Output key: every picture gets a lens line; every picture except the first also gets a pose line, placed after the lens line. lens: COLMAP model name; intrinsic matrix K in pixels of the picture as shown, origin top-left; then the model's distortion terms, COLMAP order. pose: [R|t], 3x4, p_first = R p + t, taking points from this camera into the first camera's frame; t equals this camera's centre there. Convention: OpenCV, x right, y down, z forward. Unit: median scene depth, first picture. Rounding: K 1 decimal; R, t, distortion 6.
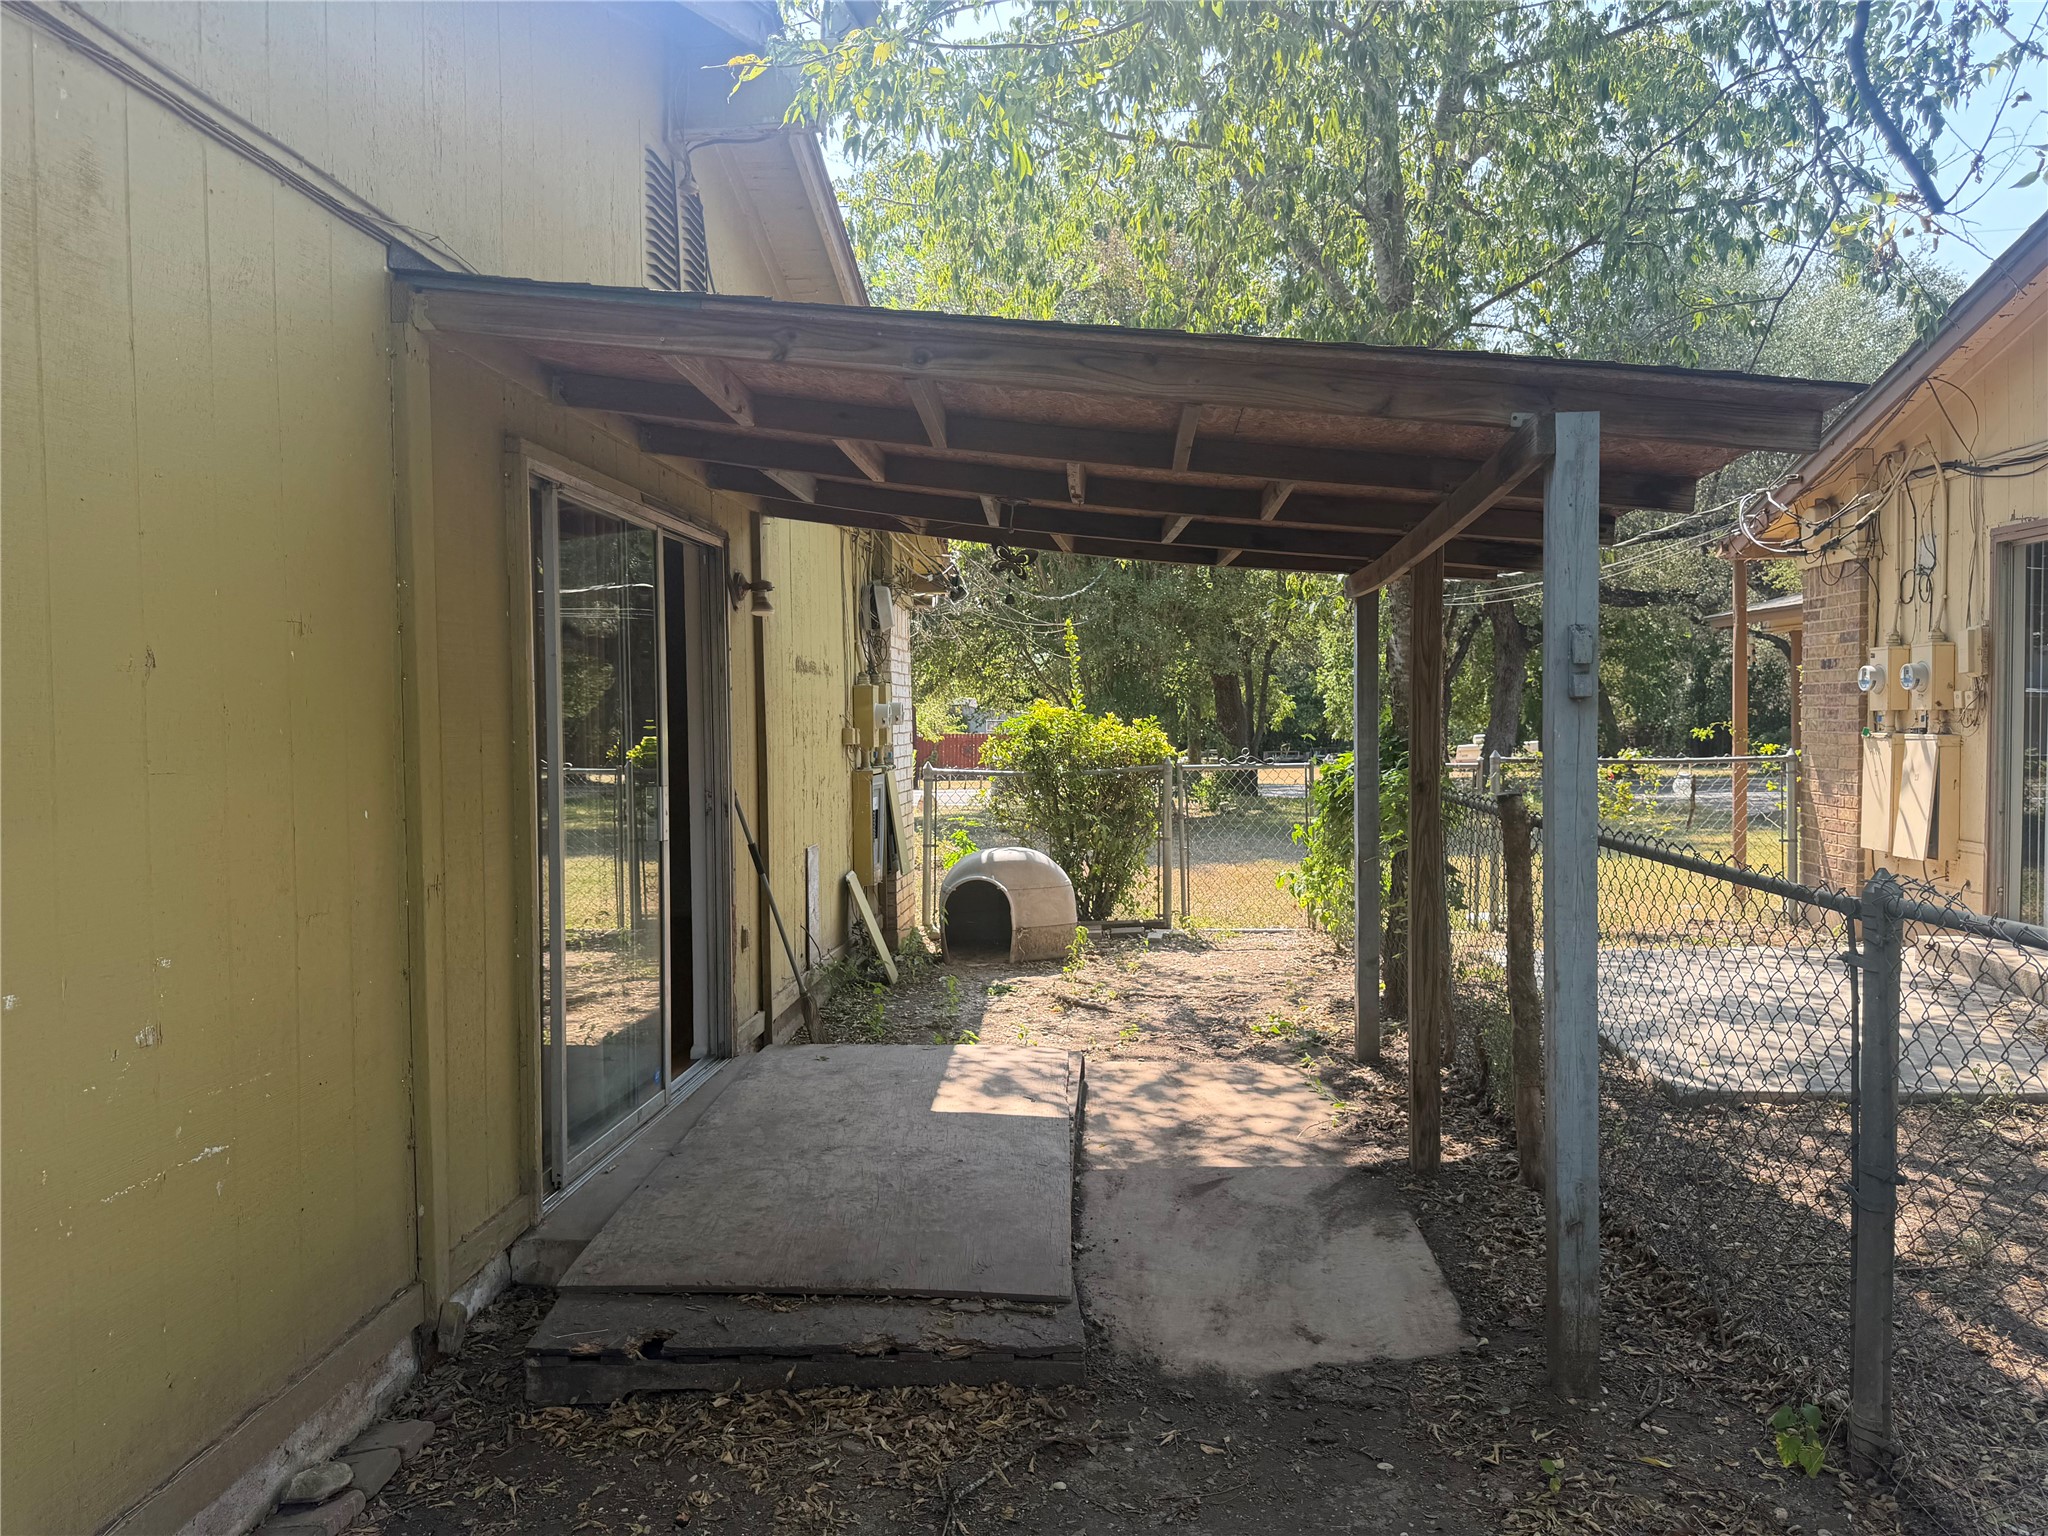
lens RADIAL K [[1435.4, 0, 1025.3], [0, 1435.4, 773.2], [0, 0, 1]] dist [0.043333, 0.000018]
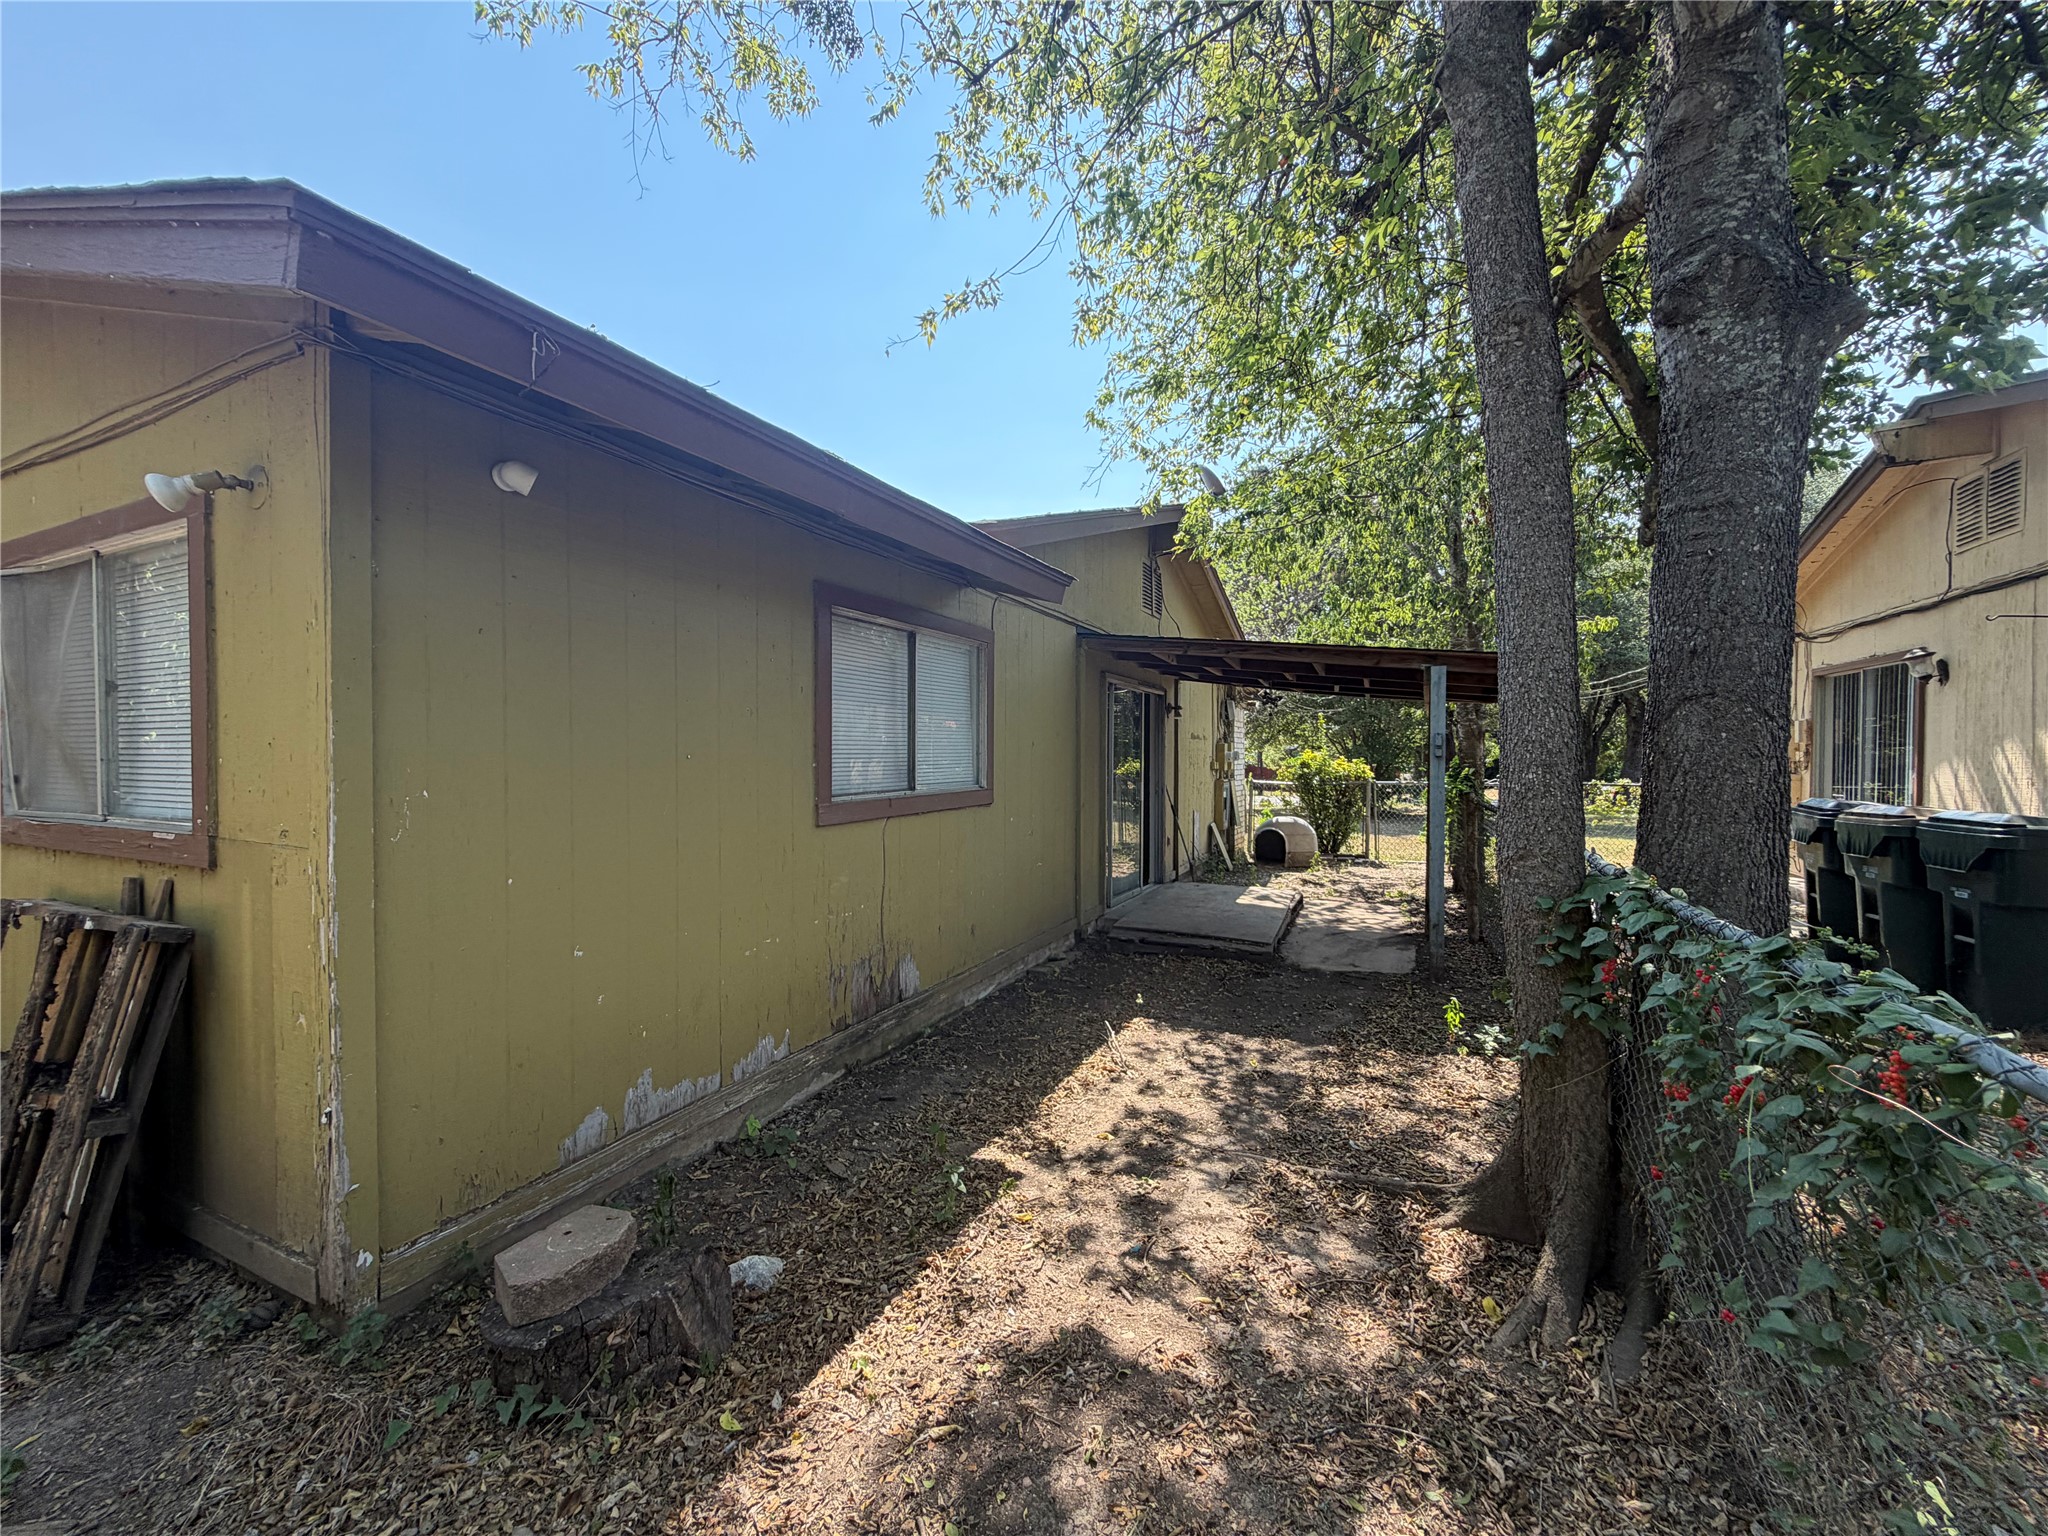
lens RADIAL K [[816.3, 0, 1024.3], [0, 816.3, 773.1], [0, 0, 1]] dist [-0.001557, 0.000551]
pose [[0.933671, 0.019442, -0.357603, 0.067925], [-0.025250, 0.999614, -0.011577, 0.010462], [0.357240, 0.019839, 0.933802, -0.372226]]
